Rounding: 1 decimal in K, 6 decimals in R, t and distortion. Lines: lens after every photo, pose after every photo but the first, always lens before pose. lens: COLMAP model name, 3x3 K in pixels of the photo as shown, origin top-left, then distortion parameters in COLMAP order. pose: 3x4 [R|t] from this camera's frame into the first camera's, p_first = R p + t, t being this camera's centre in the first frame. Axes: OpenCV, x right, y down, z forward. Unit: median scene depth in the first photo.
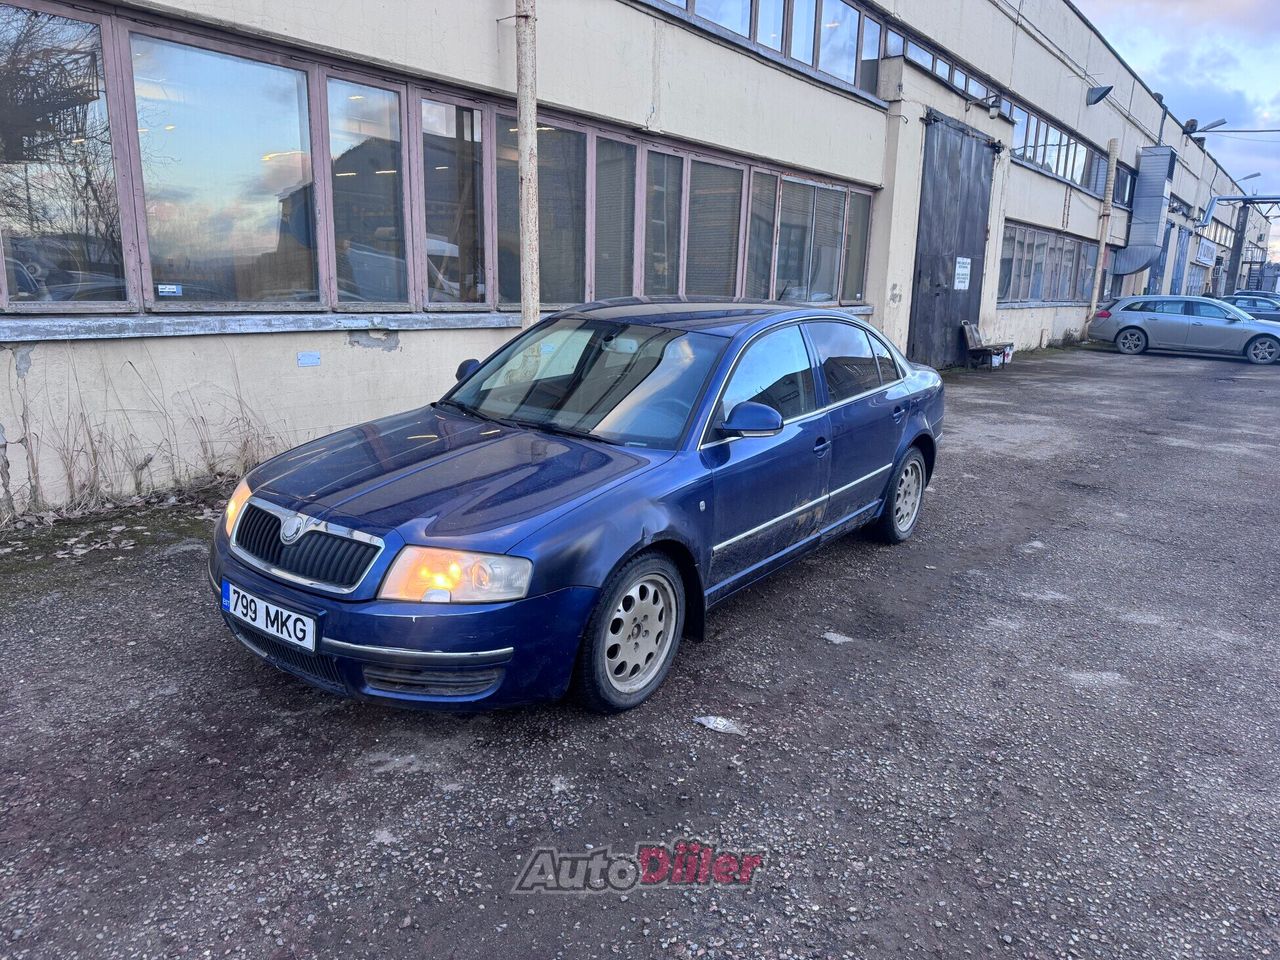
lens RADIAL K [[888.4, 0, 638.1], [0, 888.4, 480.8], [0, 0, 1]] dist [0.056552, -0.065963]
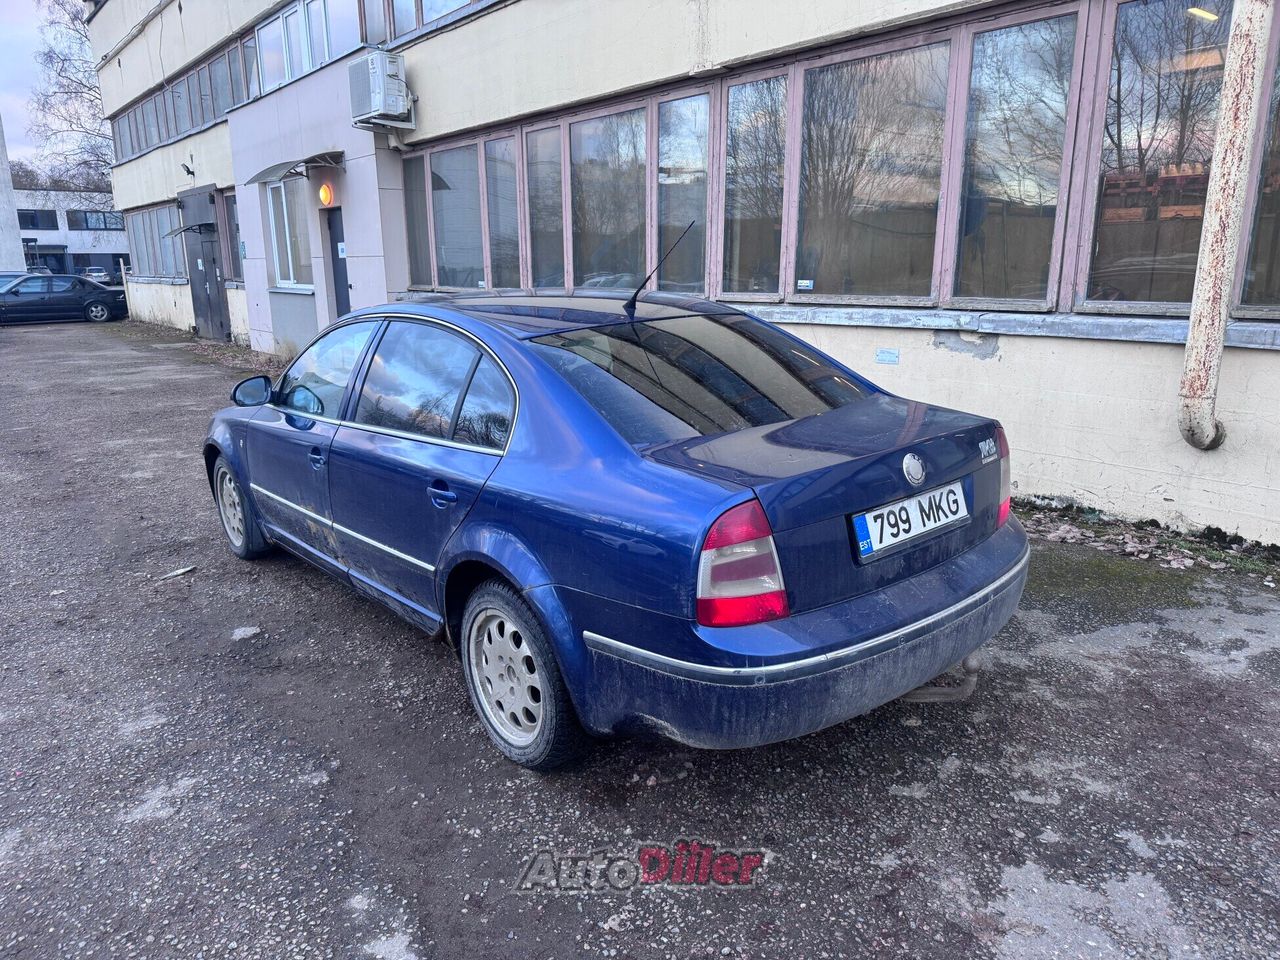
lens RADIAL K [[888.4, 0, 638.1], [0, 888.4, 480.8], [0, 0, 1]] dist [0.056552, -0.065963]
pose [[-0.238020, 0.208830, -0.948544, 0.643604], [-0.204881, 0.943841, 0.259206, -0.206330], [0.949405, 0.256035, -0.181868, 0.970242]]
